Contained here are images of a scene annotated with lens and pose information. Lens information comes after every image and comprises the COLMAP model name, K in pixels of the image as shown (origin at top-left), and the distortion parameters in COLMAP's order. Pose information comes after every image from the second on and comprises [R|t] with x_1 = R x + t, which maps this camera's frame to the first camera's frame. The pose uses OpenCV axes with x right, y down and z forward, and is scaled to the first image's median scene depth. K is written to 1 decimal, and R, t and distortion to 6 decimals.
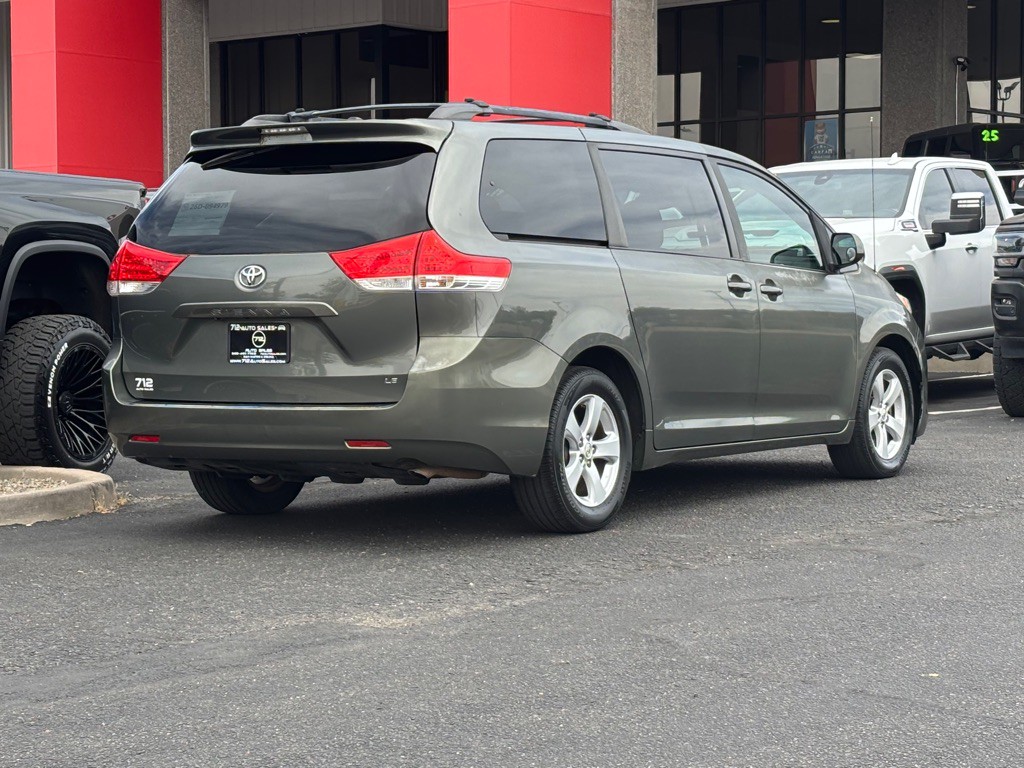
lens RADIAL K [[2453.7, 0, 520.4], [0, 2453.7, 387.0], [0, 0, 1]] dist [0.240512, -0.451869]
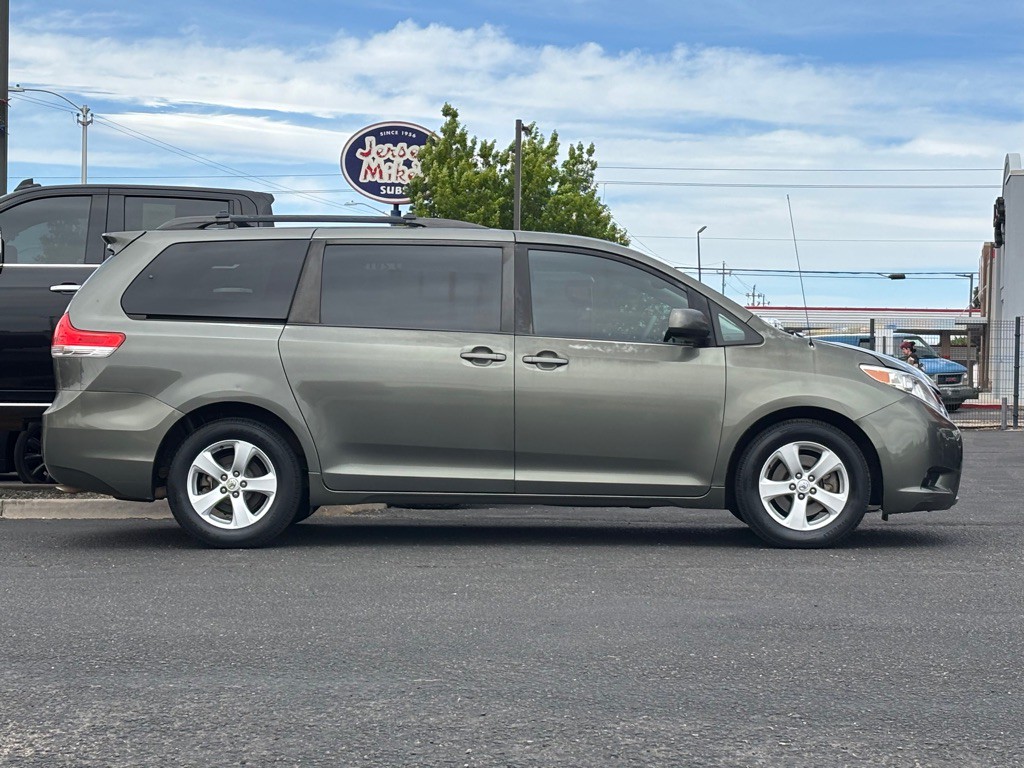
lens RADIAL K [[2451.9, 0, 518.0], [0, 2451.9, 366.8], [0, 0, 1]] dist [0.261030, -0.760109]
pose [[0.510355, 0.008073, -0.859926, 0.977620], [-0.042325, 0.998980, -0.015741, -0.017005], [0.858921, 0.044430, 0.510177, 0.387884]]
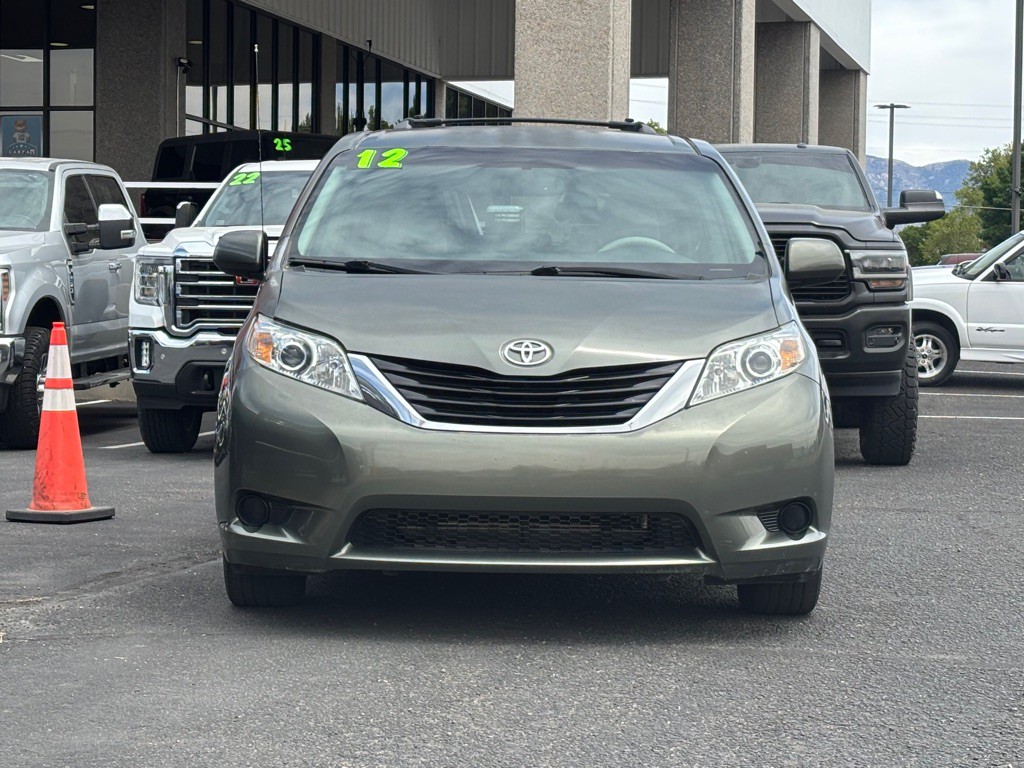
lens RADIAL K [[2448.4, 0, 495.1], [0, 2448.4, 383.5], [0, 0, 1]] dist [0.270515, -0.827608]
pose [[0.902681, 0.008420, 0.430228, -0.295366], [-0.004625, 0.999941, -0.009864, -0.009522], [-0.430286, 0.006914, 0.902666, 0.324580]]
